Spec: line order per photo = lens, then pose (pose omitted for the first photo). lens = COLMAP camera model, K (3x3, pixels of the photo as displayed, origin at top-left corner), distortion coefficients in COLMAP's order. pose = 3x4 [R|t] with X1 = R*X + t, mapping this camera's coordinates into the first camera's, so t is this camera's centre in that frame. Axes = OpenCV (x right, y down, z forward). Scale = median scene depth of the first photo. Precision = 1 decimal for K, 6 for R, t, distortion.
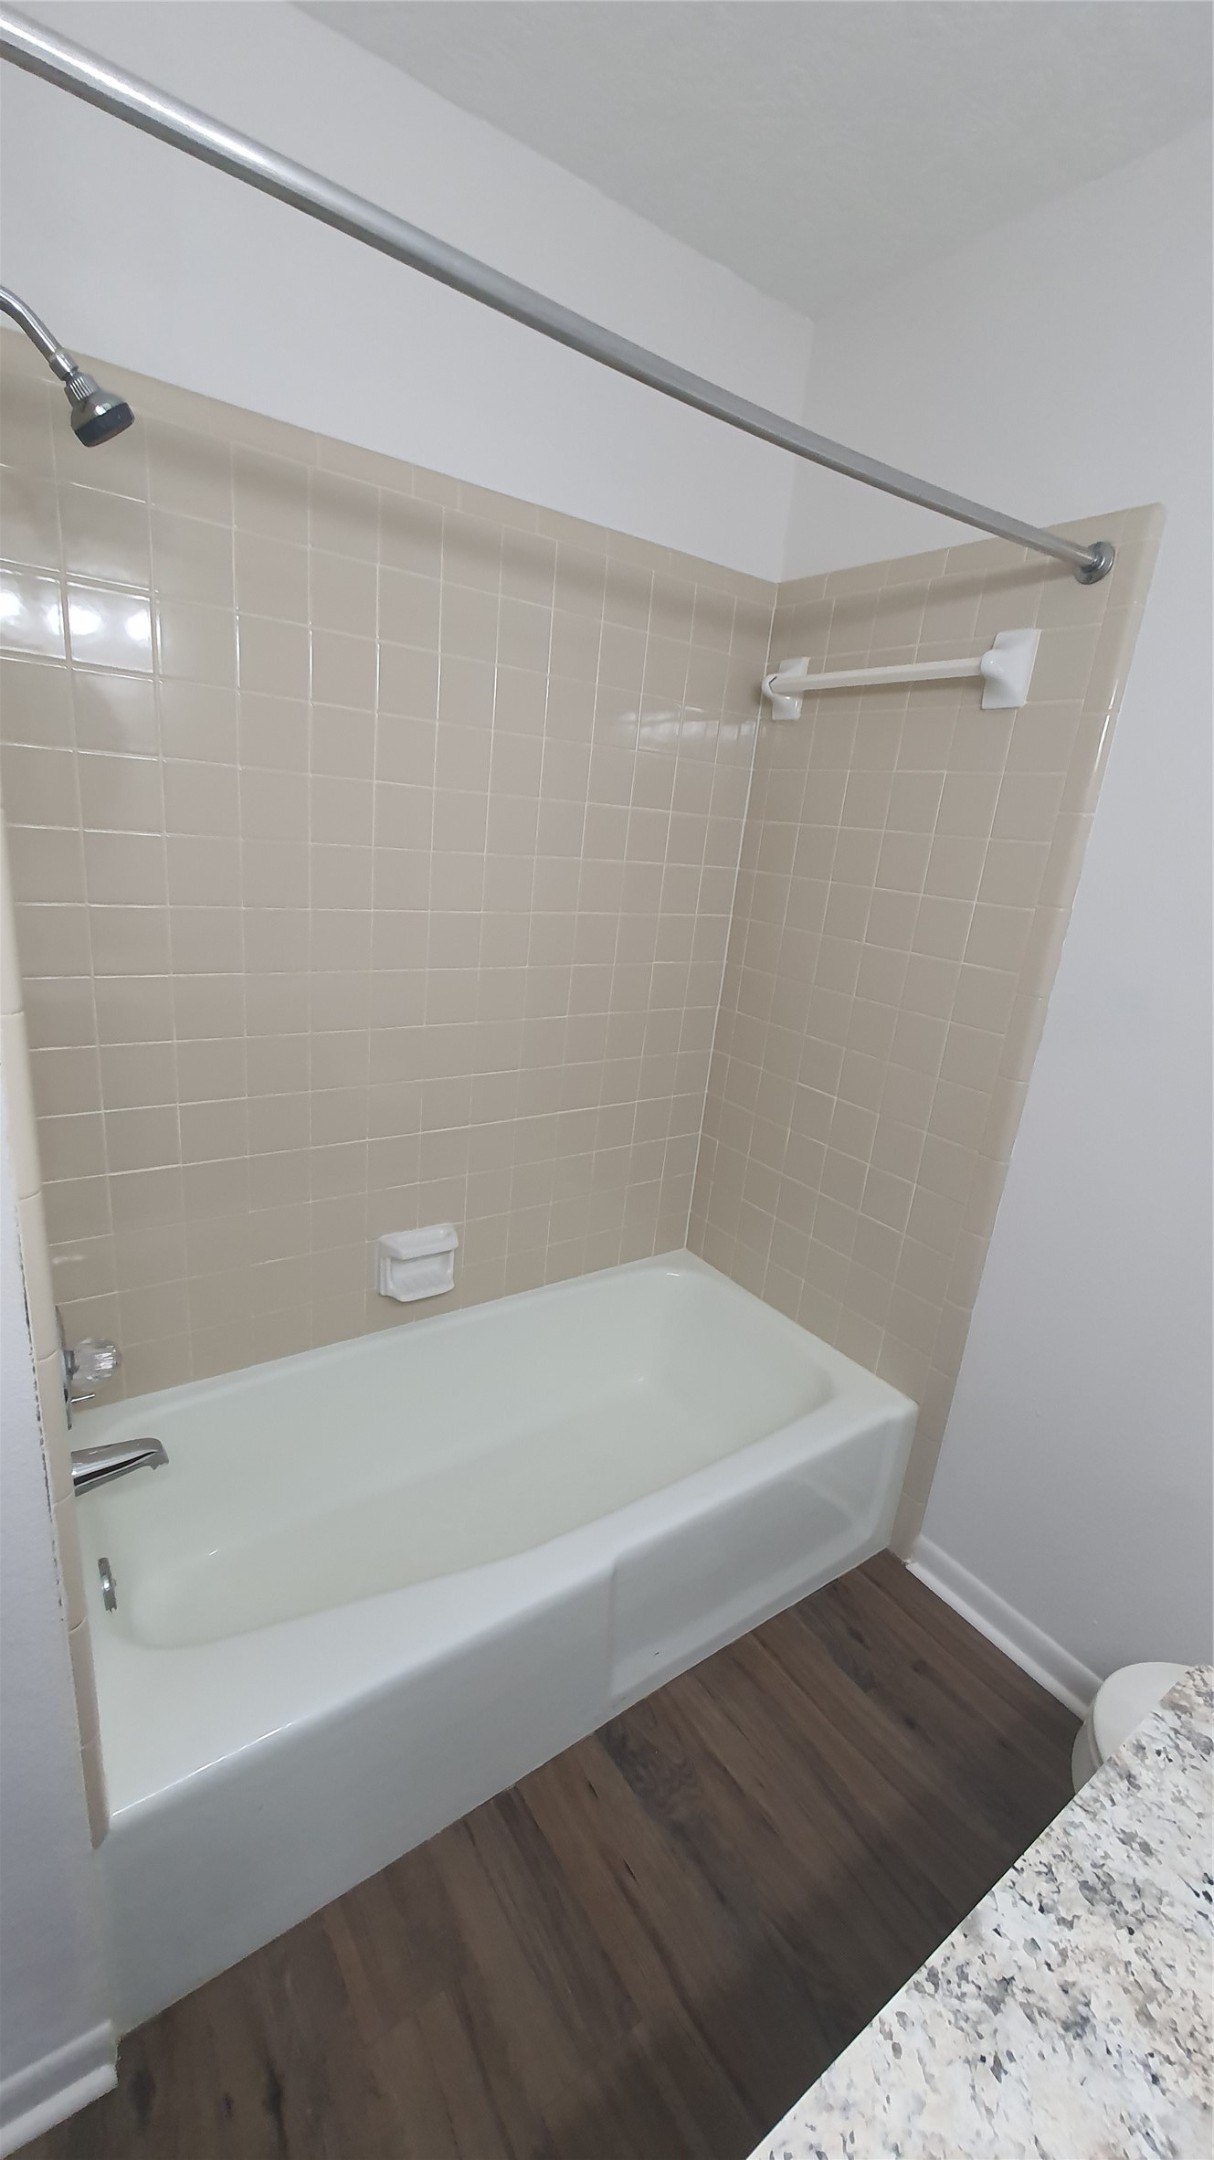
lens RADIAL K [[862.0, 0, 607.0], [0, 862.0, 1080.0], [0, 0, 1]] dist [-0.001118, -0.000618]
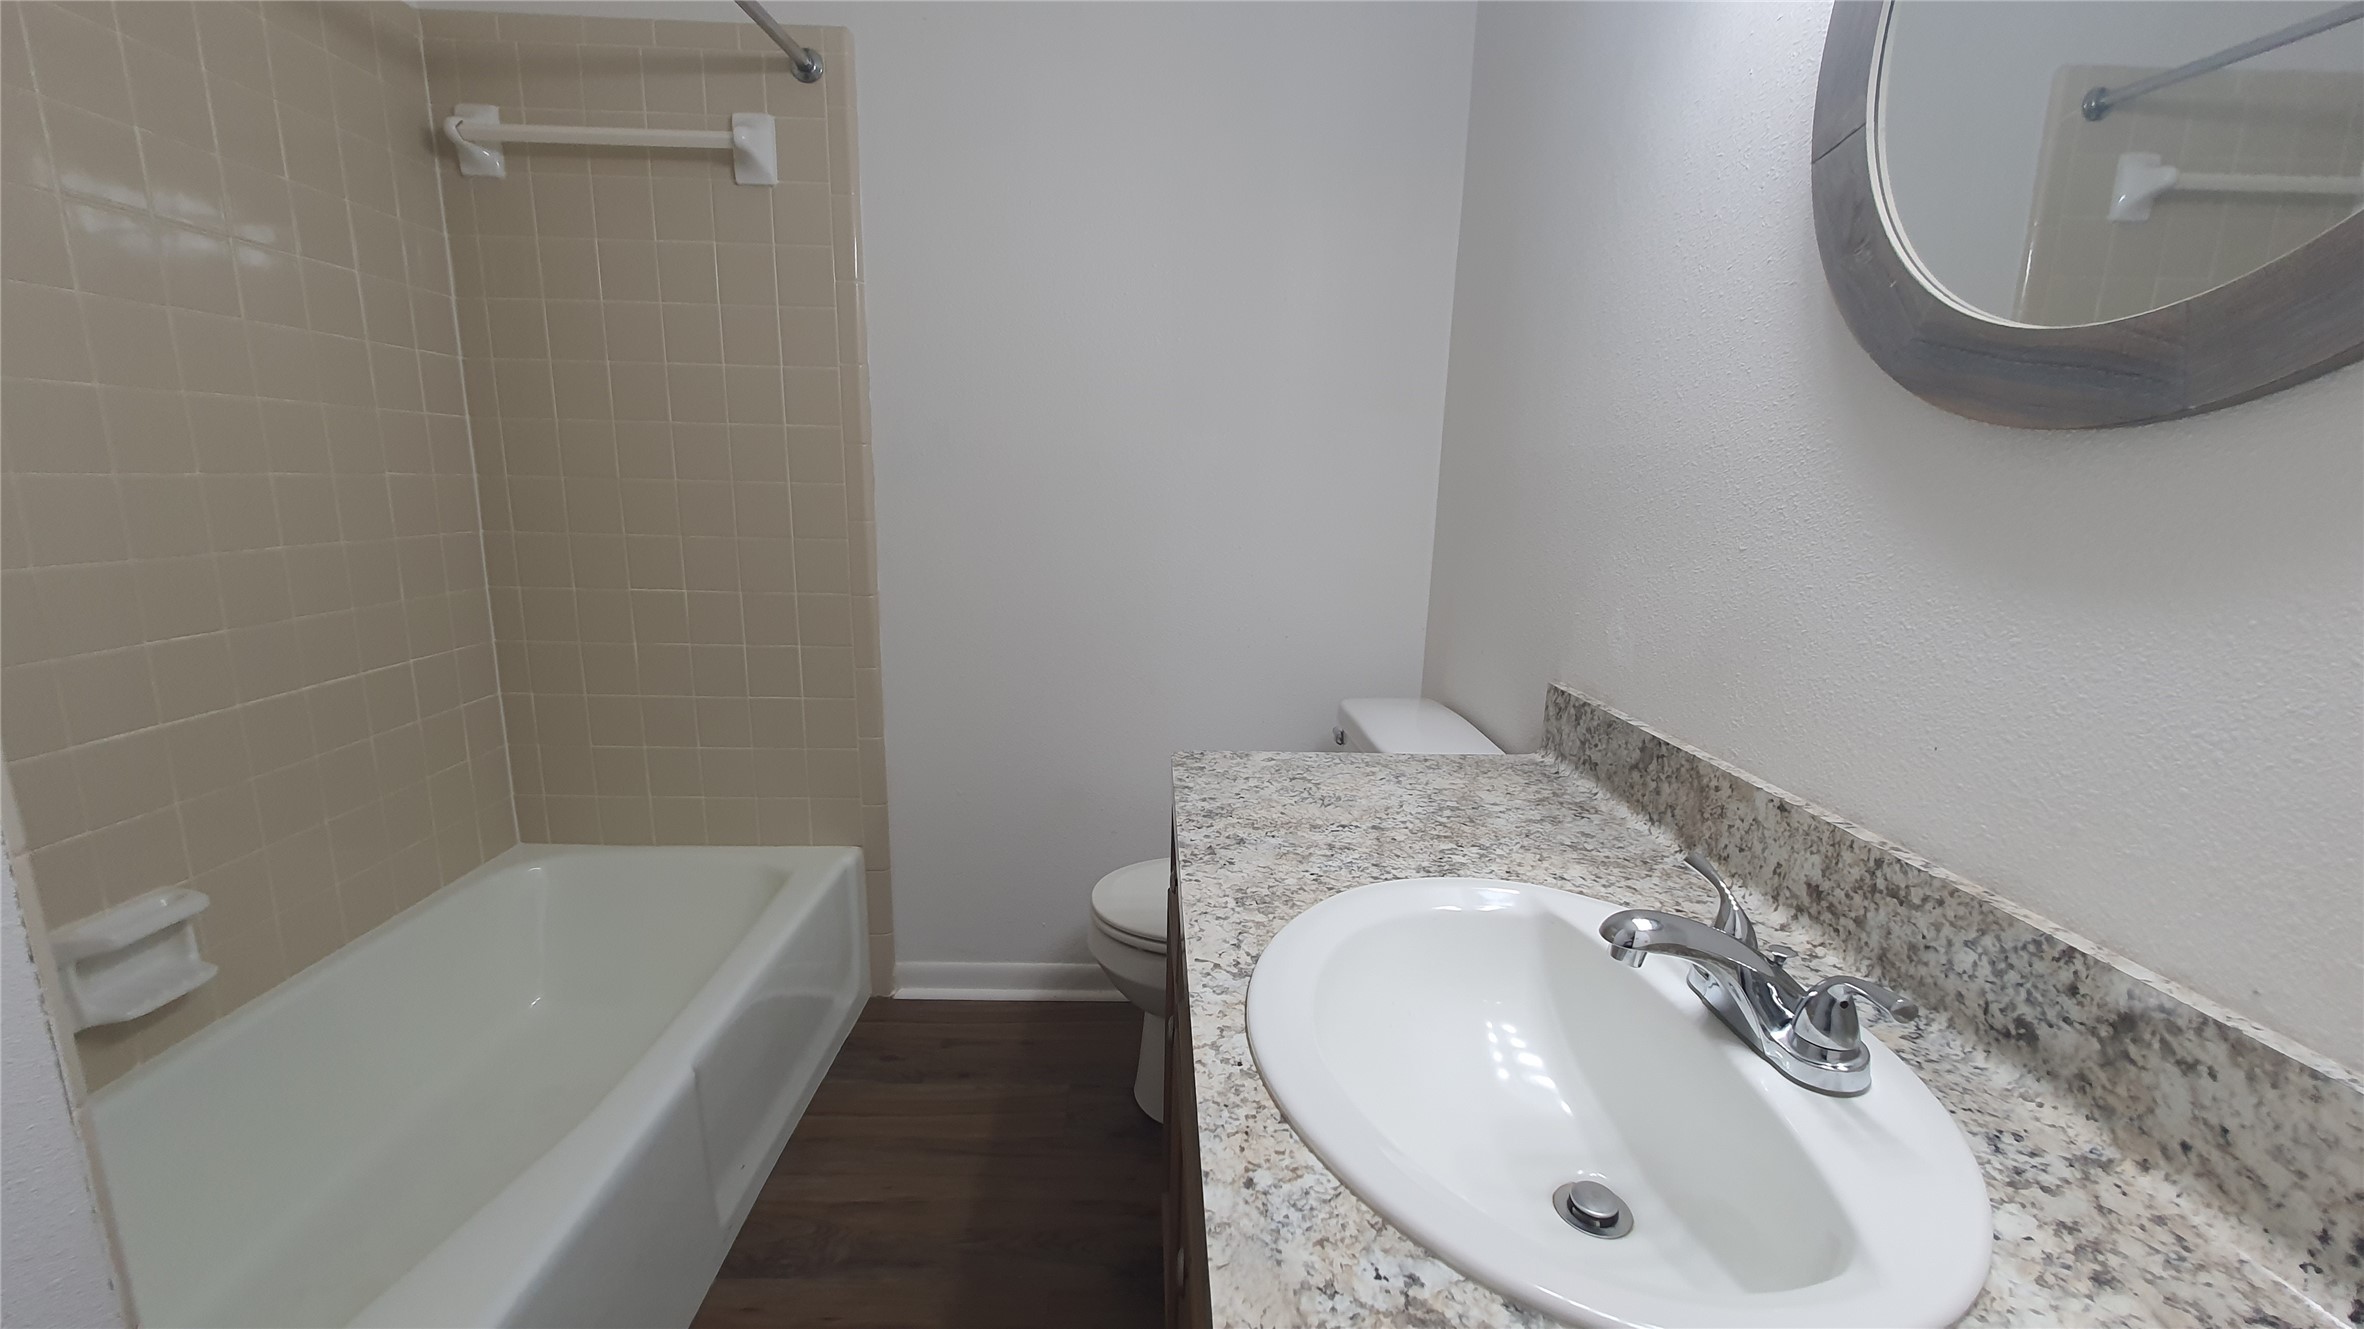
lens RADIAL K [[931.4, 0, 1173.6], [0, 931.4, 689.7], [0, 0, 1]] dist [0.001783, 0.000129]
pose [[0.551704, -0.259112, 0.792770, -0.314761], [0.268944, 0.955013, 0.124976, 0.157292], [-0.789488, 0.144261, 0.596571, -0.035098]]
